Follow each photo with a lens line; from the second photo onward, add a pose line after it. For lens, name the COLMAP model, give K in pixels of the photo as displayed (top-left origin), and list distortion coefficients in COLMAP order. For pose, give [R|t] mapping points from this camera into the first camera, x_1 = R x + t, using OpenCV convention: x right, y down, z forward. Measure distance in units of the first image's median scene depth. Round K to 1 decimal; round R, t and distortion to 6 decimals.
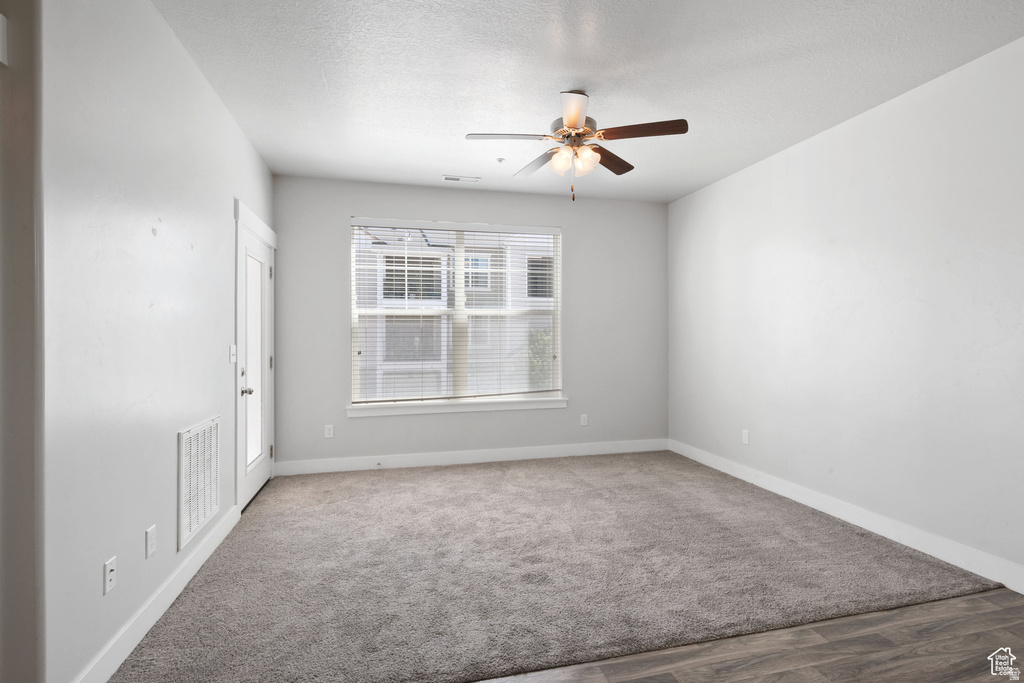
lens RADIAL K [[488.2, 0, 514.4], [0, 488.2, 336.6], [0, 0, 1]] dist [0.001692, 0.001641]
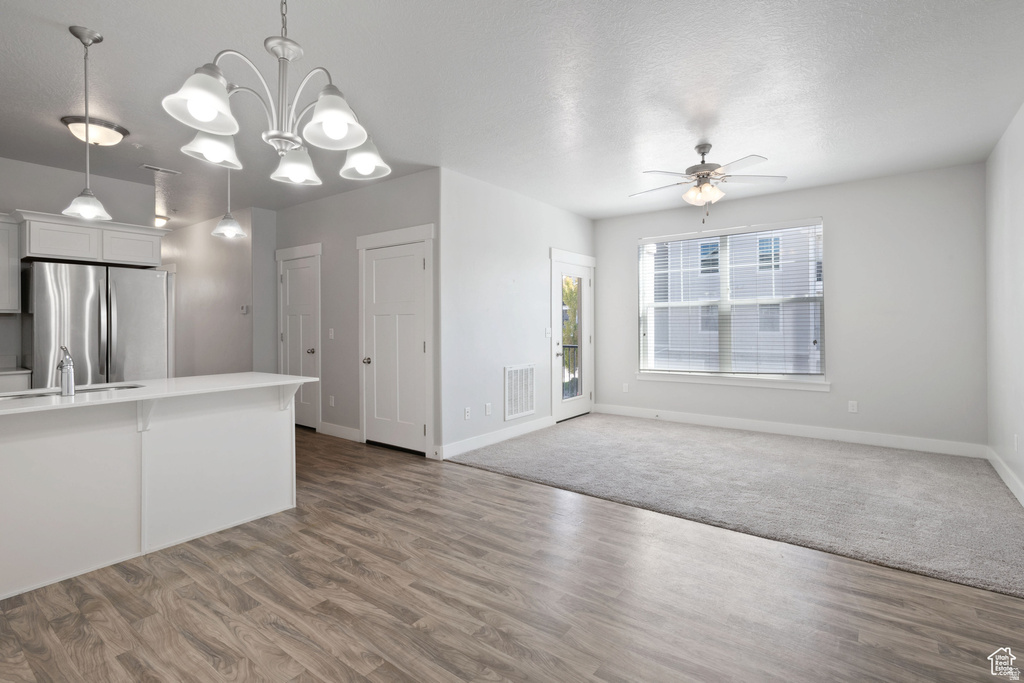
lens RADIAL K [[491.3, 0, 505.3], [0, 491.3, 323.3], [0, 0, 1]] dist [0.001896, 0.000965]
pose [[0.616332, -0.000653, -0.787486, 0.863408], [0.003097, 0.999994, 0.001595, -0.003662], [0.787480, -0.003422, 0.616330, -0.292178]]
